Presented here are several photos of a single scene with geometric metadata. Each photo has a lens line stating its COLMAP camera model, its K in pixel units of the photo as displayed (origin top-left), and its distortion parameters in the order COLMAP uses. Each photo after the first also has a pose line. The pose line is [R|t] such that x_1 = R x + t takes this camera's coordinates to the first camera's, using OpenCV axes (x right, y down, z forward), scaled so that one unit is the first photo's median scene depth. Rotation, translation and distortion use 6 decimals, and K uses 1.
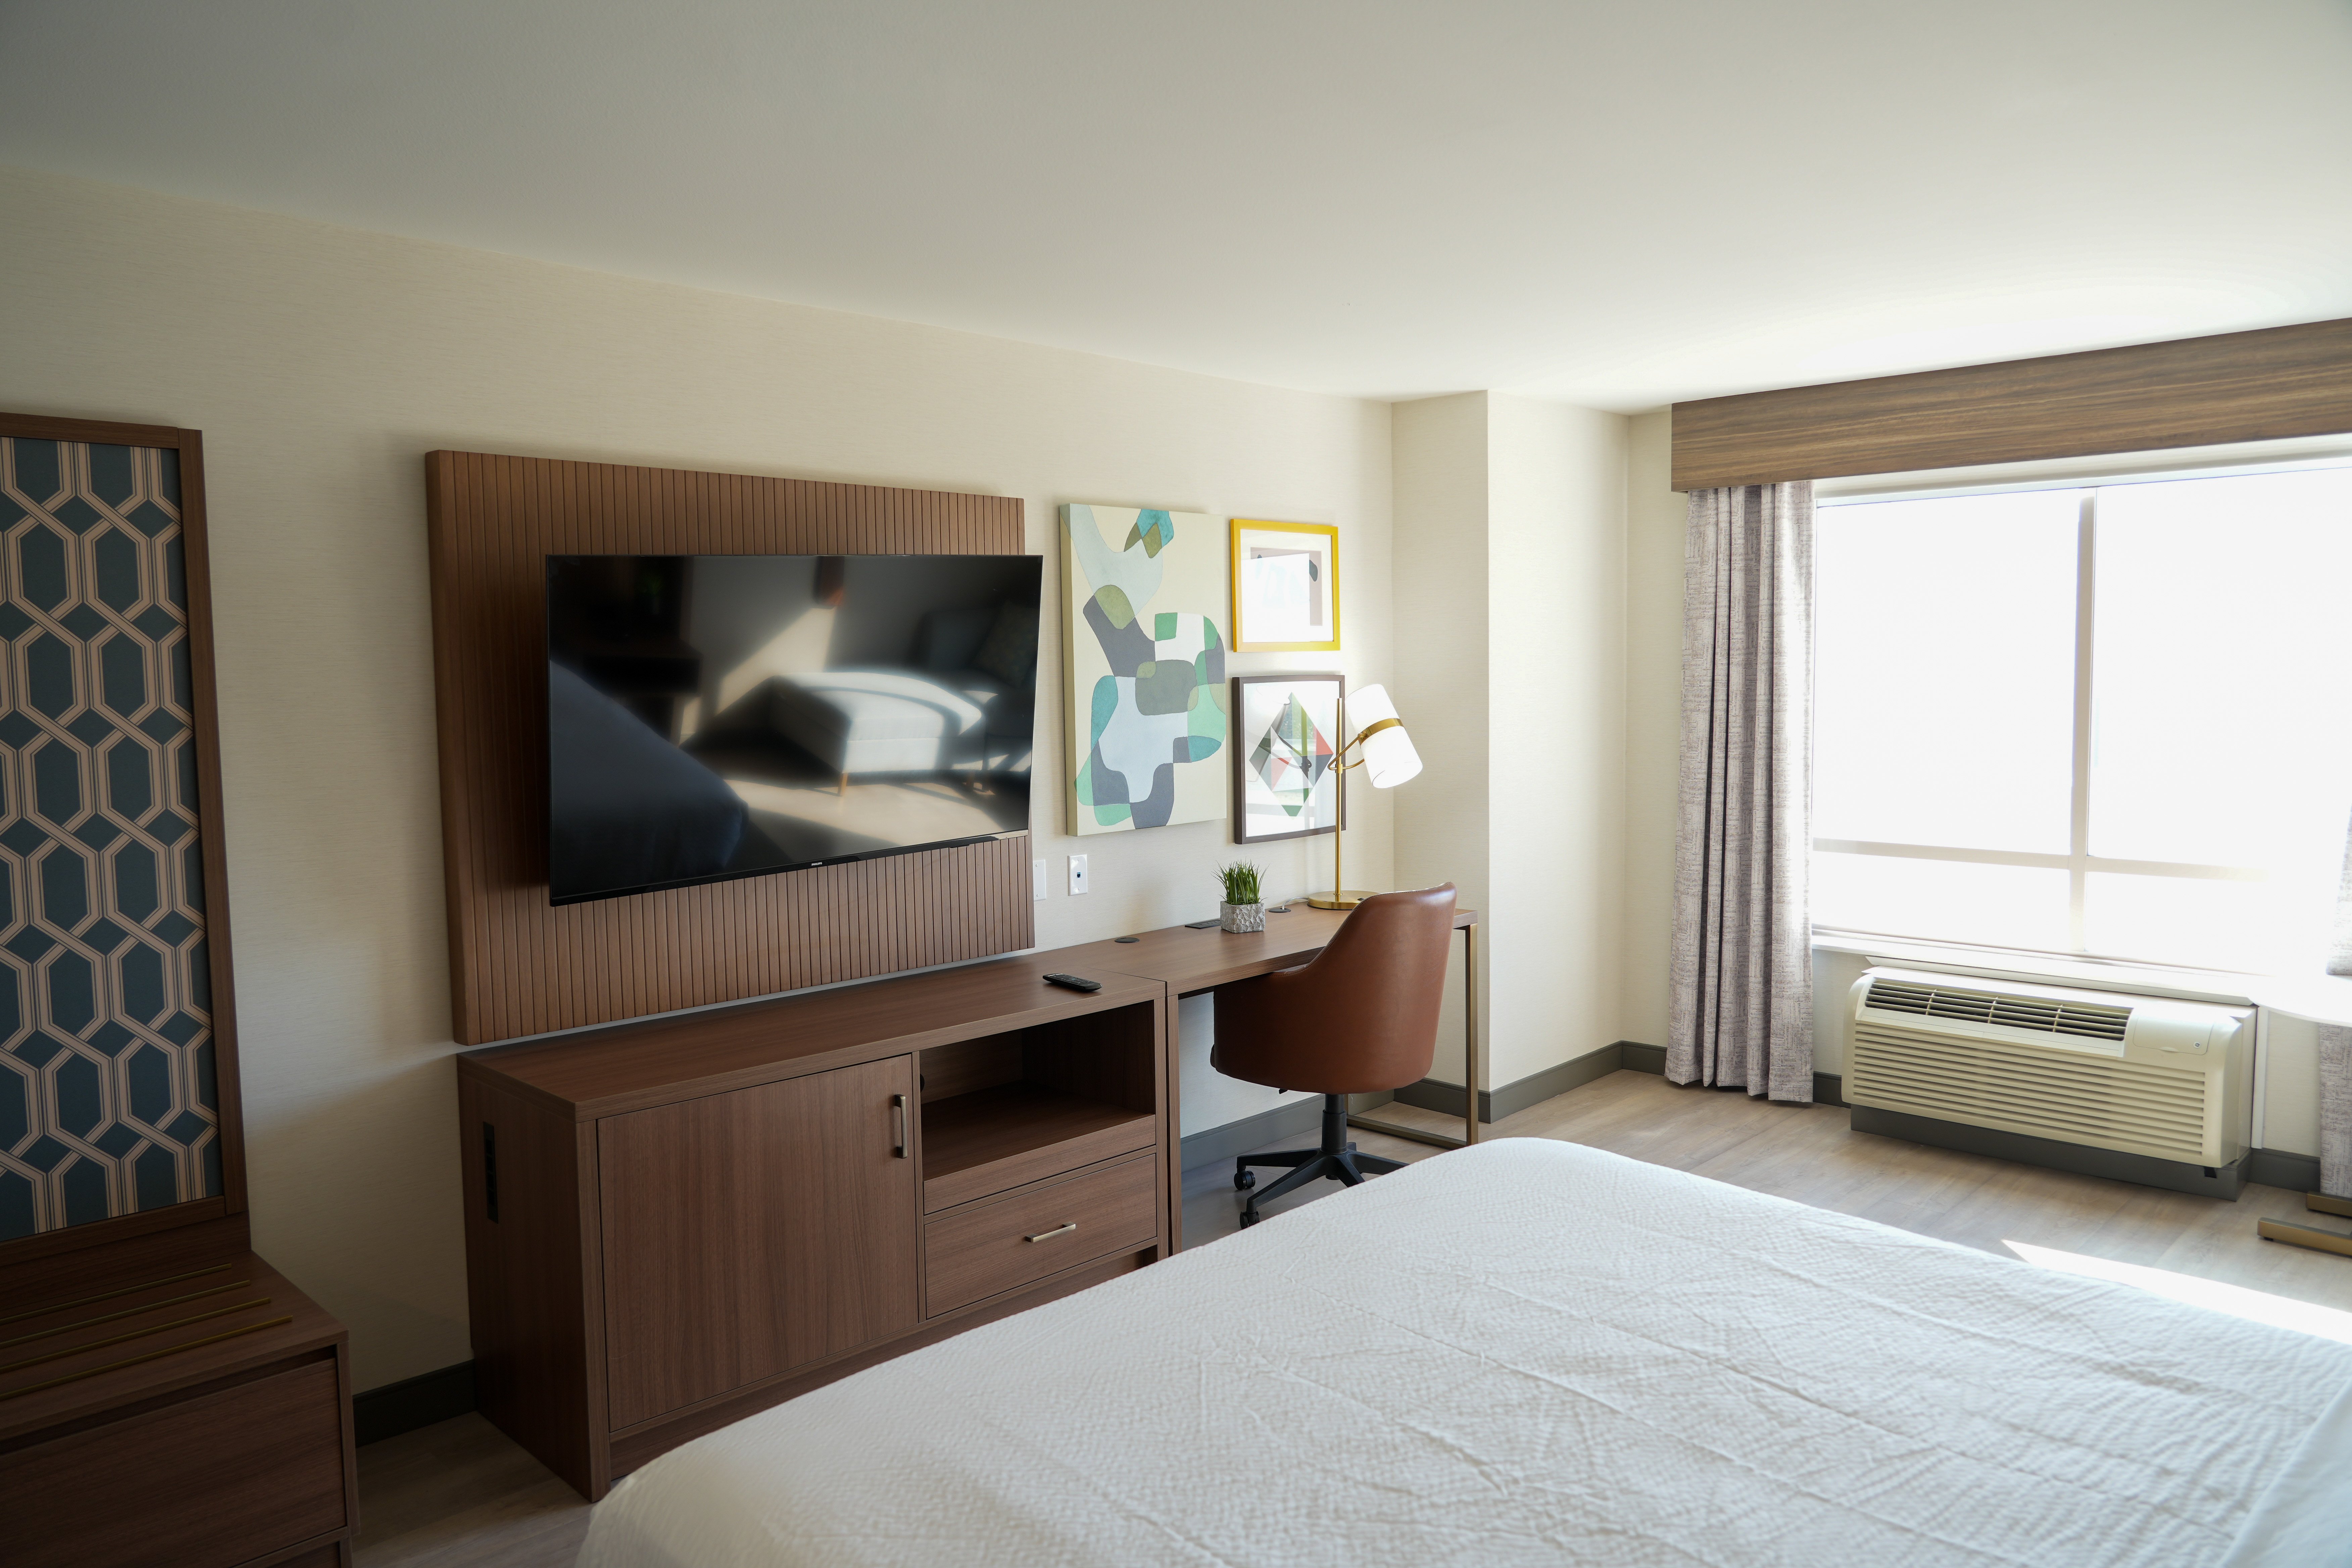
lens RADIAL K [[1598.3, 0, 1186.9], [0, 1598.3, 780.2], [0, 0, 1]] dist [-0.012156, 0.003037]
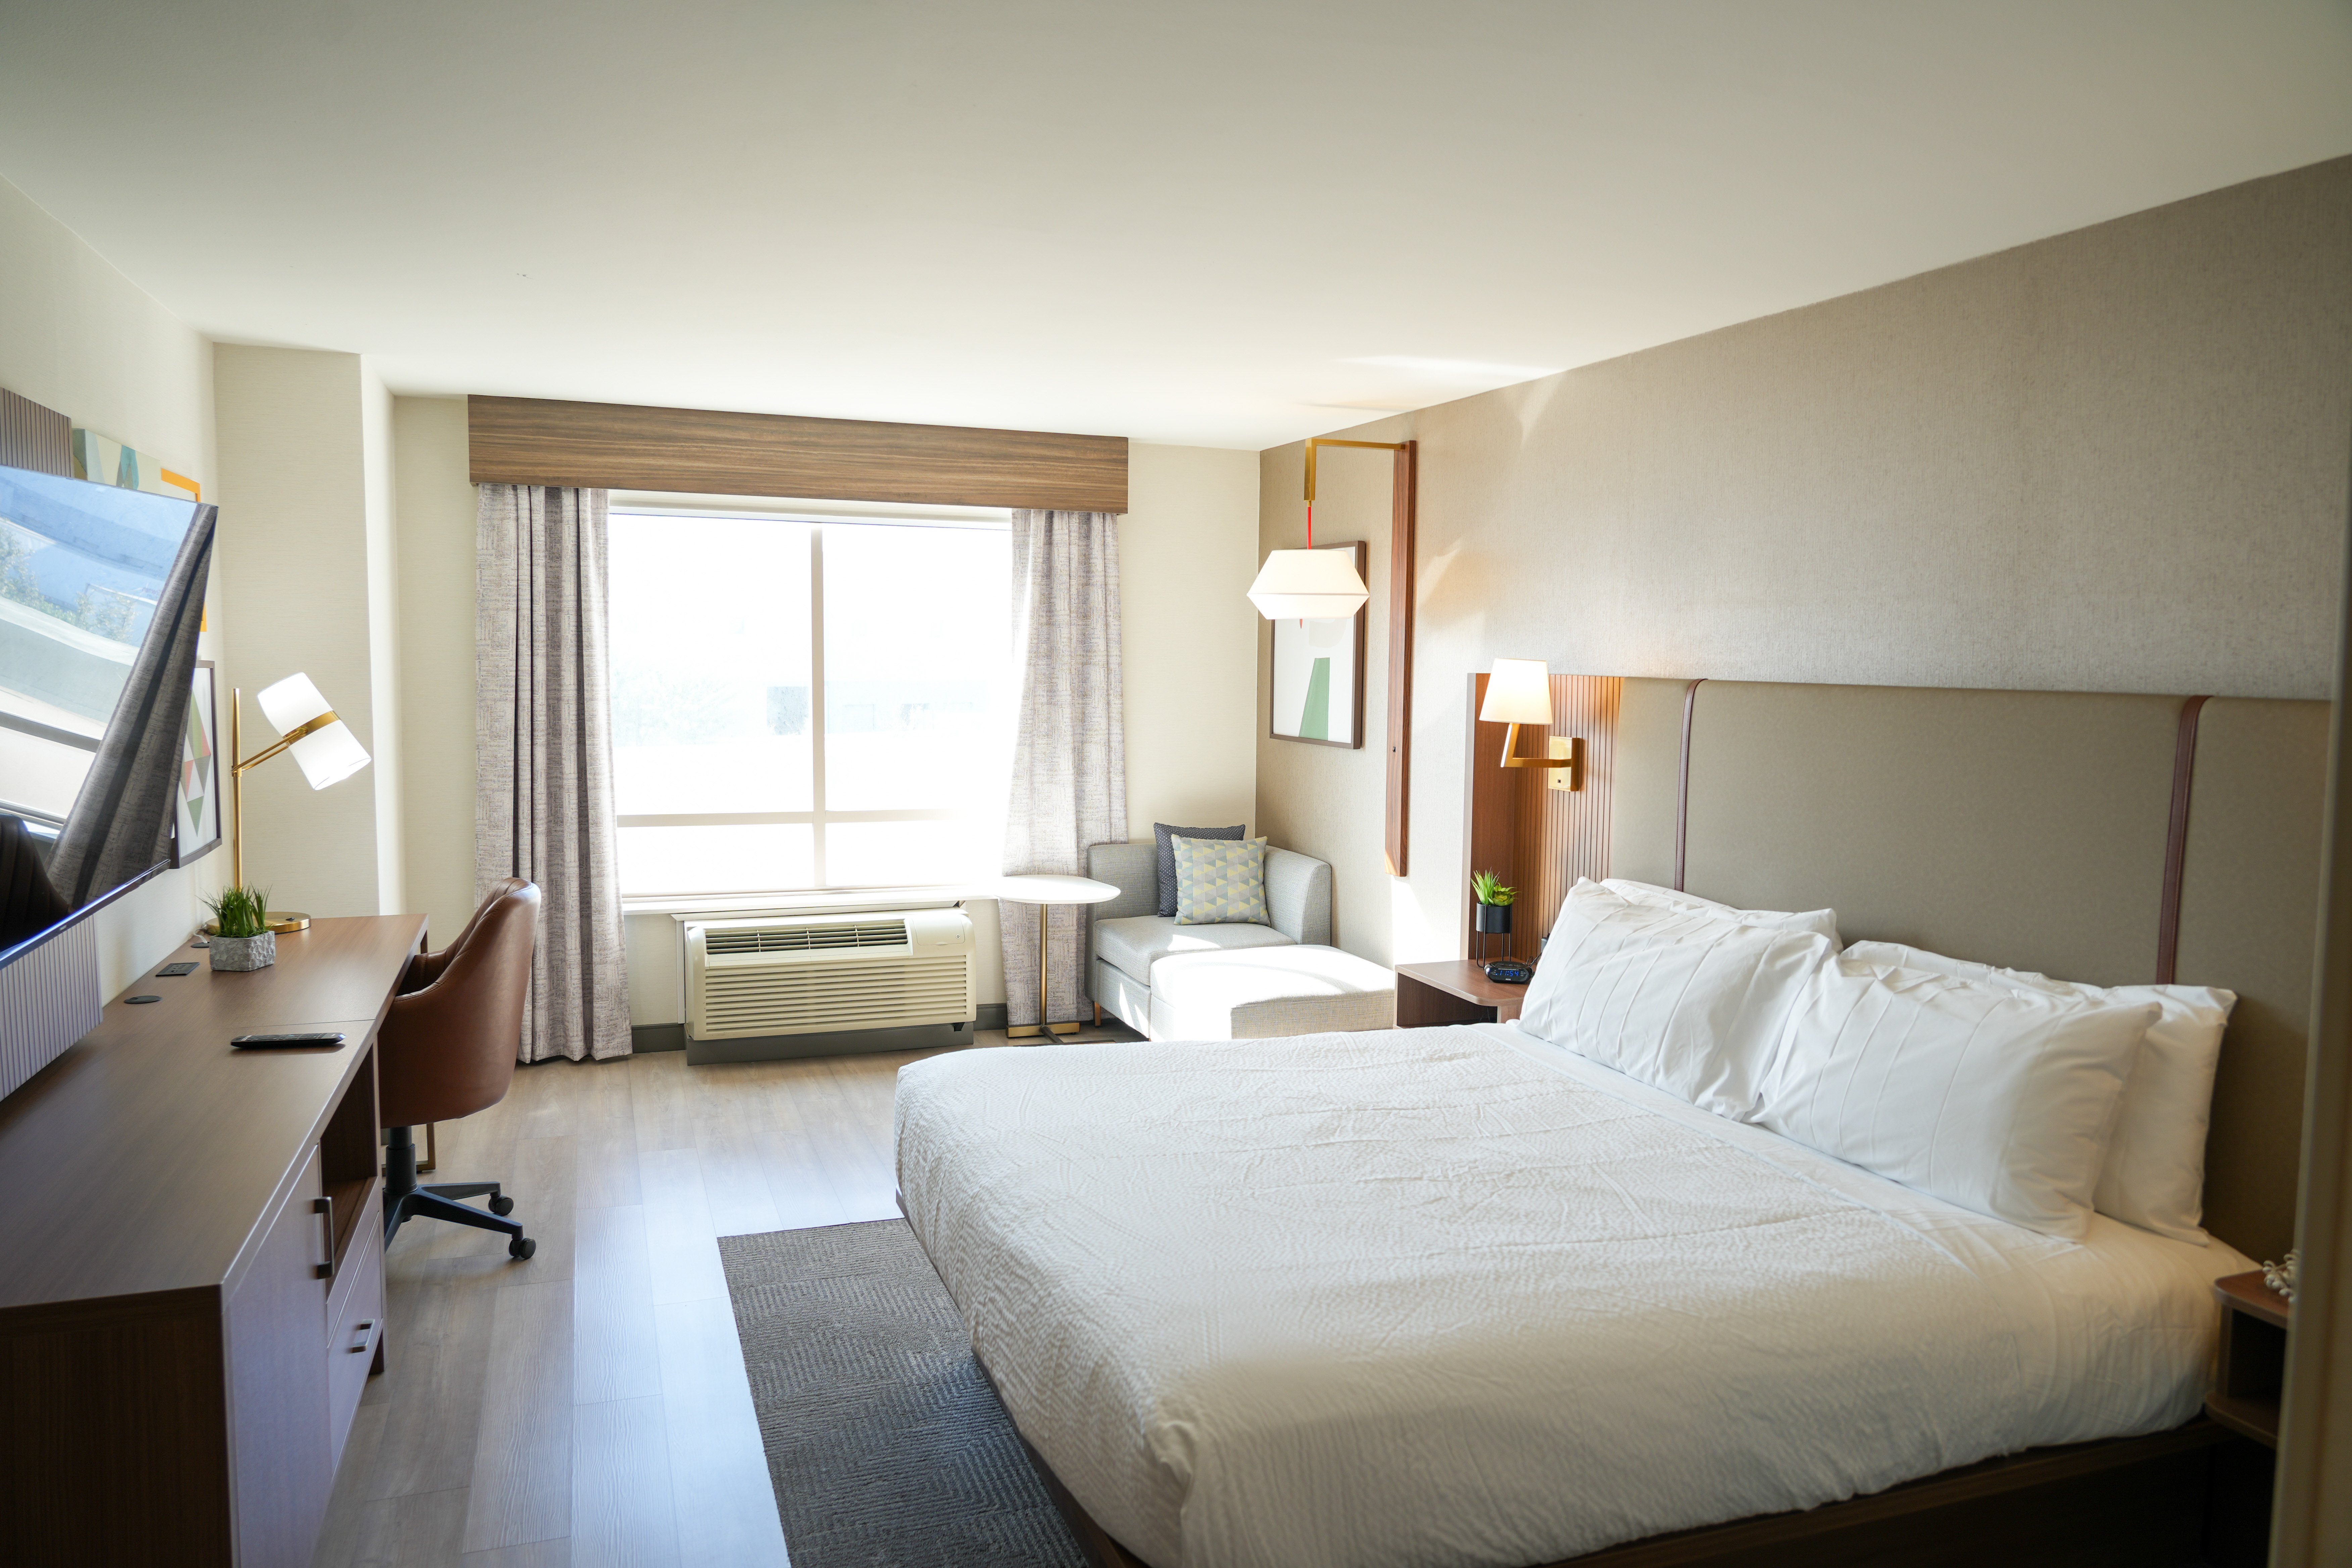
lens RADIAL K [[1598.3, 0, 1186.9], [0, 1598.3, 780.2], [0, 0, 1]] dist [-0.012156, 0.003037]
pose [[0.426267, -0.052963, 0.903045, -0.451510], [0.046675, 0.998243, 0.036514, -0.010055], [-0.903392, 0.026585, 0.427990, 0.181515]]
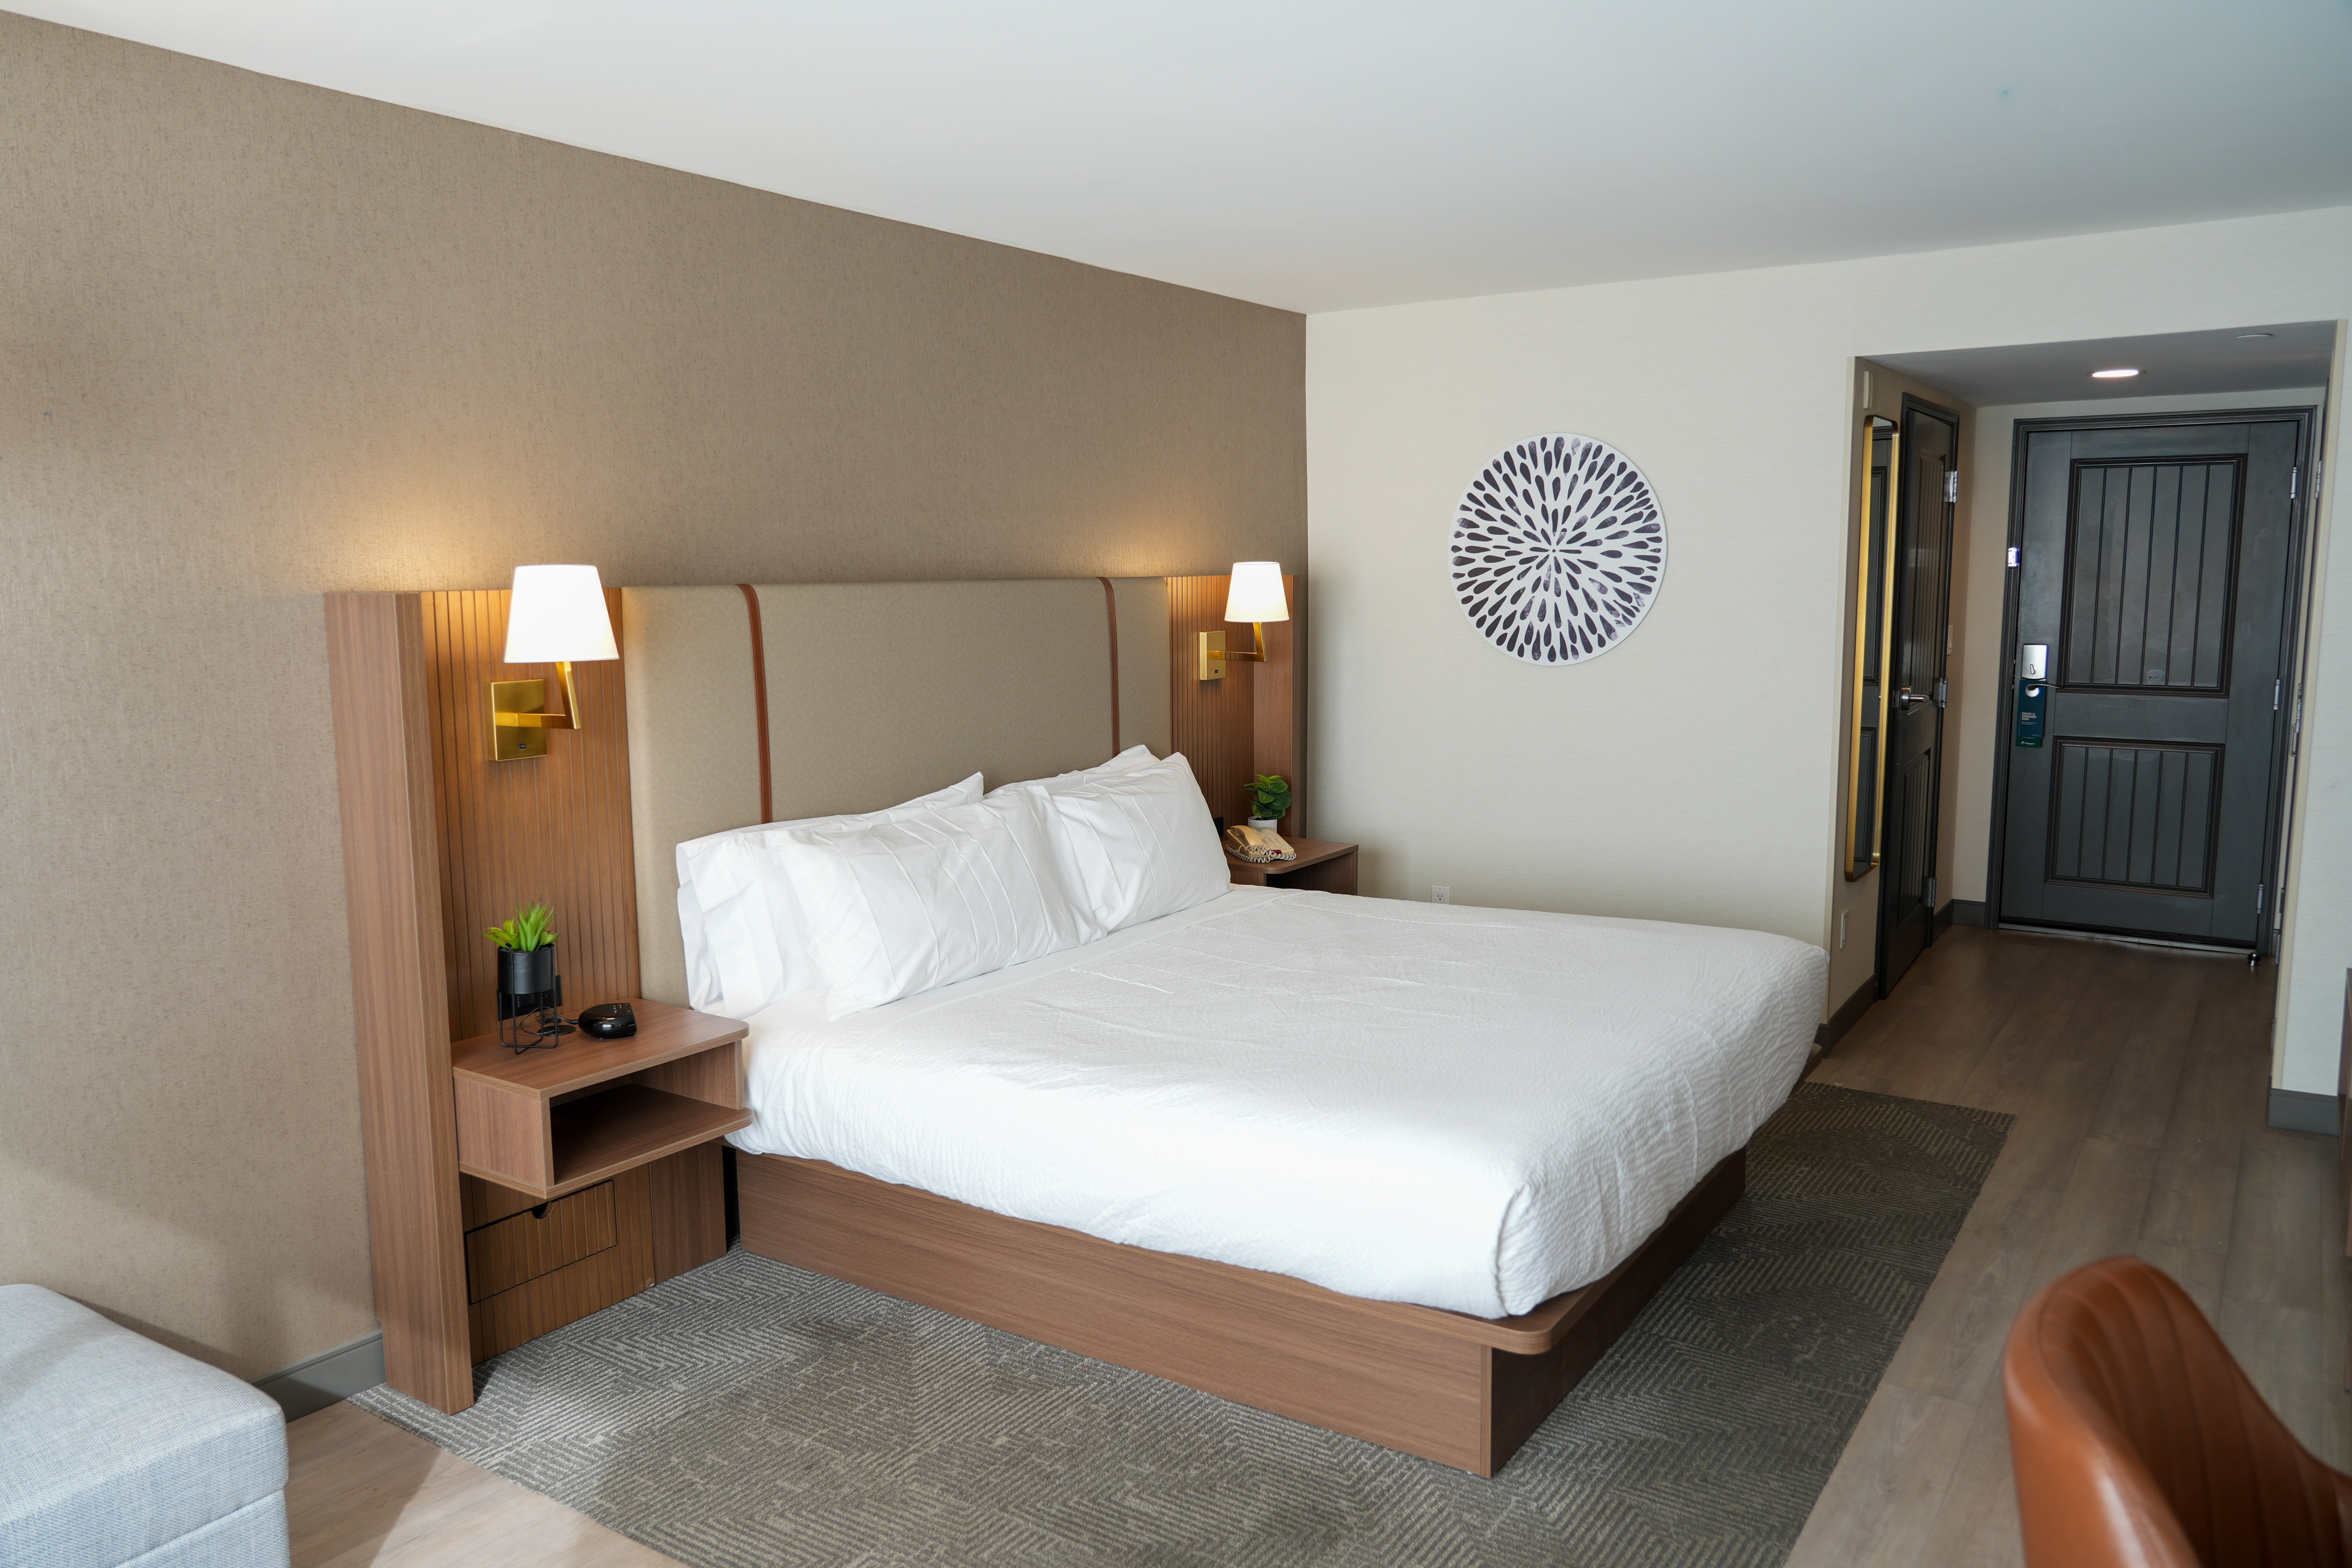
lens RADIAL K [[1684.3, 0, 1176.0], [0, 1684.3, 784.0], [0, 0, 1]] dist [0.006575, 0.004758]
pose [[-0.982268, 0.046834, -0.181536, 0.248285], [0.008341, 0.978254, 0.207243, -0.077480], [0.187295, 0.202054, -0.961299, 0.968232]]
